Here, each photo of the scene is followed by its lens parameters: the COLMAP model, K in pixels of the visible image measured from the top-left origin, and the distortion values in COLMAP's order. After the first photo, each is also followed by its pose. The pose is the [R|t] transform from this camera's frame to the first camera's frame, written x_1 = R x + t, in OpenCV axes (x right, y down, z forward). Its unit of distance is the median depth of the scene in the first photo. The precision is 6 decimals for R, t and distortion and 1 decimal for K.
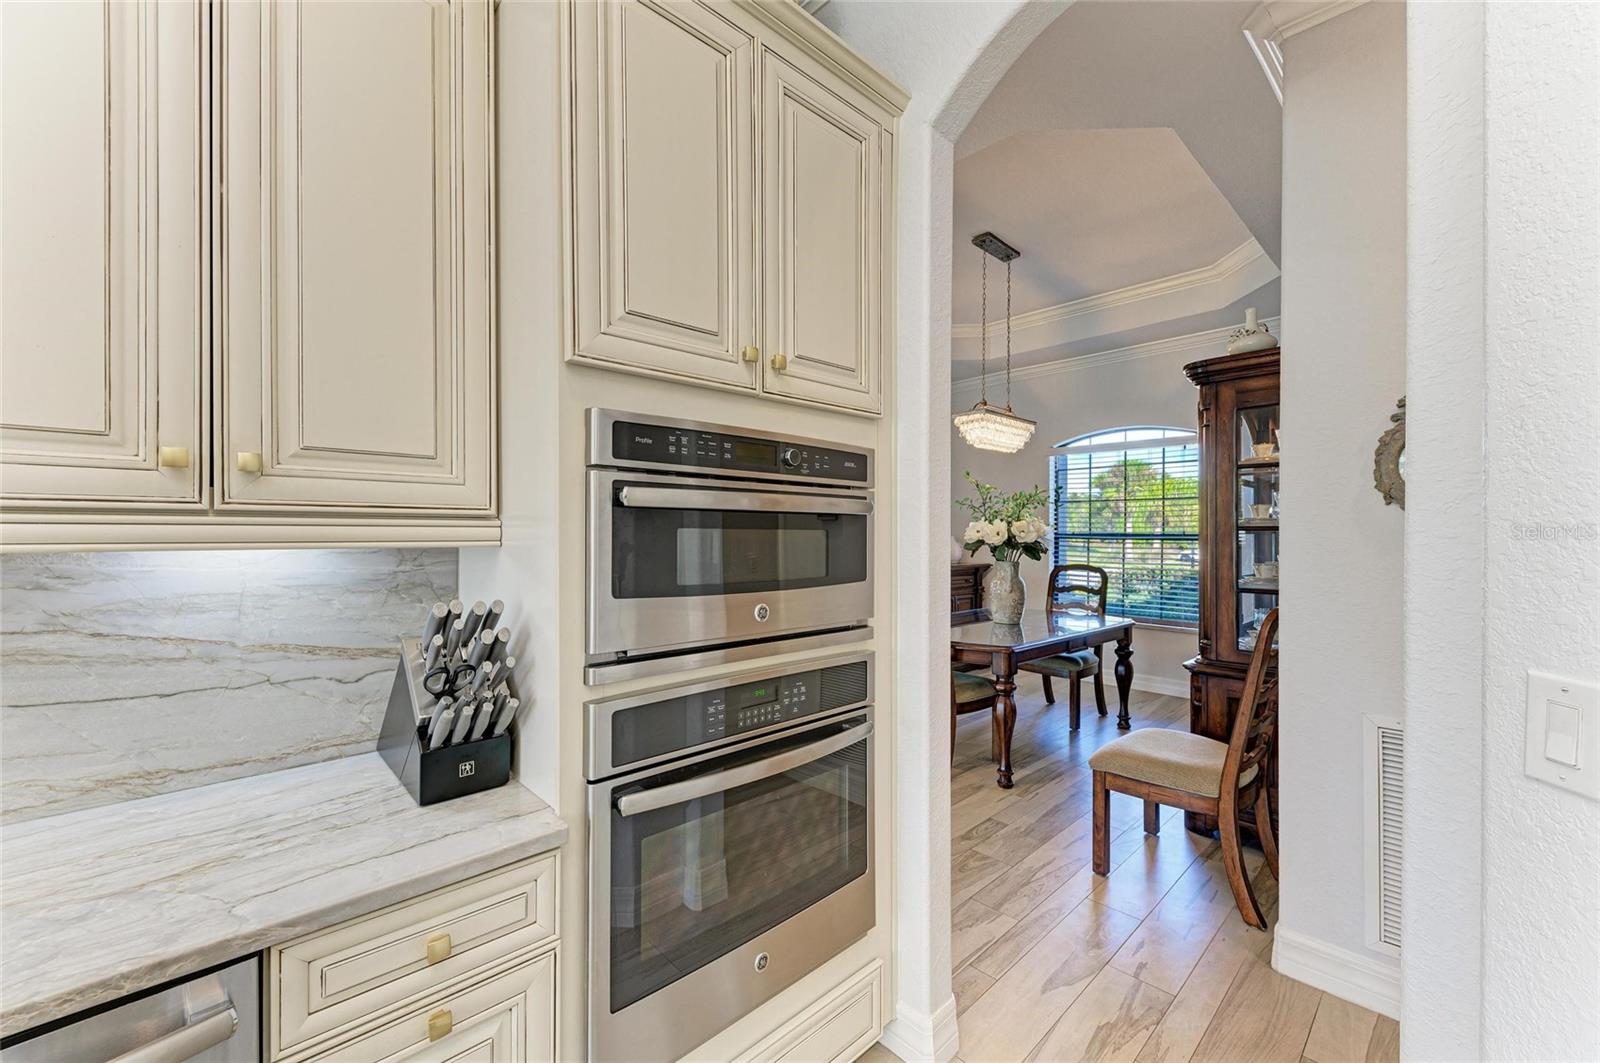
lens RADIAL K [[637.0, 0, 799.0], [0, 637.0, 536.8], [0, 0, 1]] dist [0.012181, -0.000068]
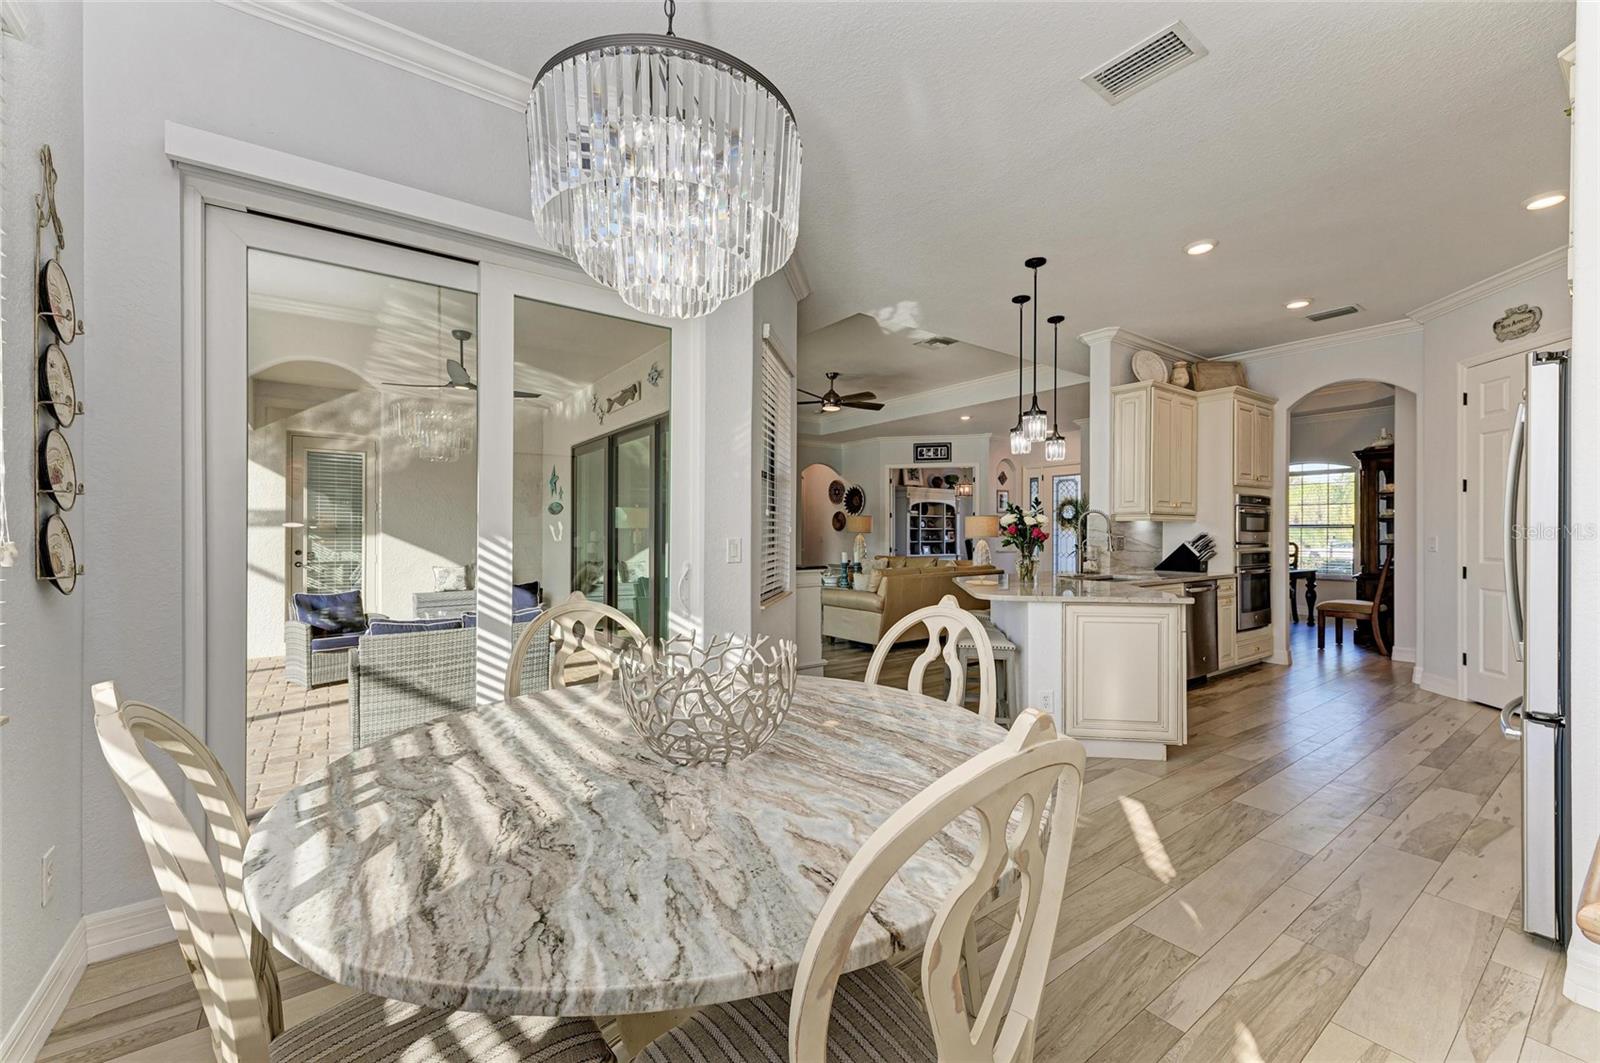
lens RADIAL K [[624.6, 0, 802.3], [0, 624.6, 535.7], [0, 0, 1]] dist [0.019925, -0.006889]
pose [[0.990571, 0.001096, -0.136995, -2.691274], [-0.000785, 0.999997, 0.002329, 0.100669], [0.136997, -0.002200, 0.990569, -3.917218]]
